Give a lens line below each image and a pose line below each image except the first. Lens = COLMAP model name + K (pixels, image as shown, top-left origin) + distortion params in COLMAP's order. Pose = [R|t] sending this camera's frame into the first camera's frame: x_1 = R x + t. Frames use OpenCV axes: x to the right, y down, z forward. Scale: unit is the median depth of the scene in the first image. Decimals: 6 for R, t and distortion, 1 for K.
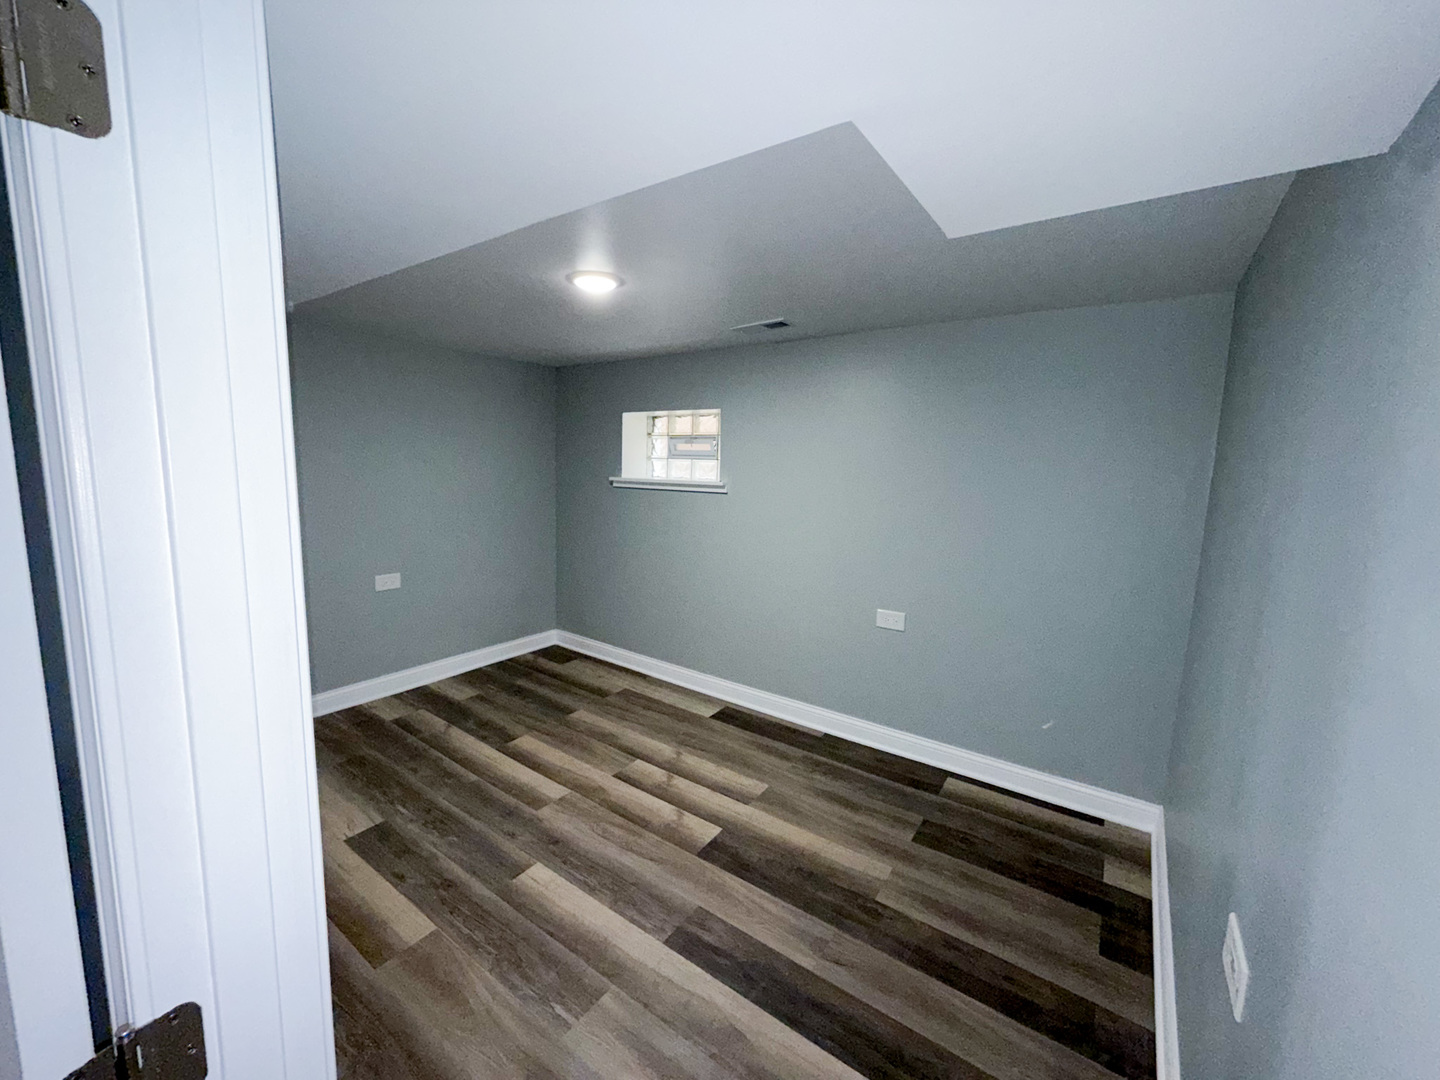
lens RADIAL K [[579.8, 0, 714.1], [0, 579.8, 539.8], [0, 0, 1]] dist [-0.001334, 0.000049]
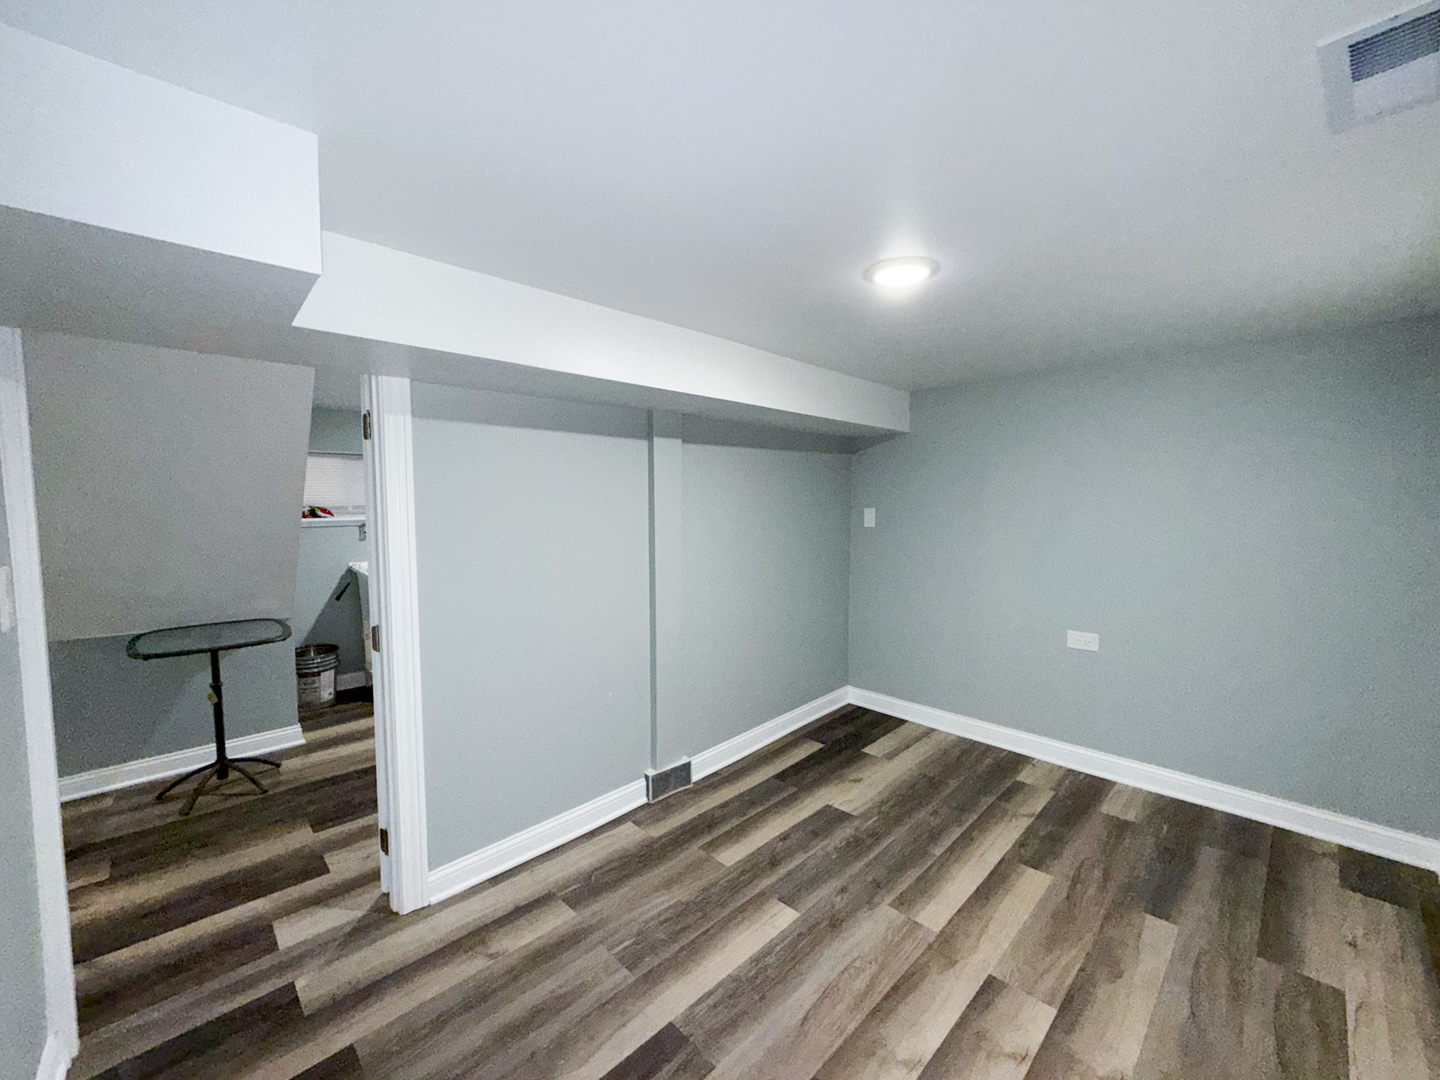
lens RADIAL K [[579.8, 0, 714.1], [0, 579.8, 539.8], [0, 0, 1]] dist [-0.001334, 0.000049]
pose [[-0.185285, 0.041899, -0.981791, 0.498421], [-0.134249, 0.988644, 0.067527, -0.078490], [0.973472, 0.144316, -0.177556, 0.738202]]
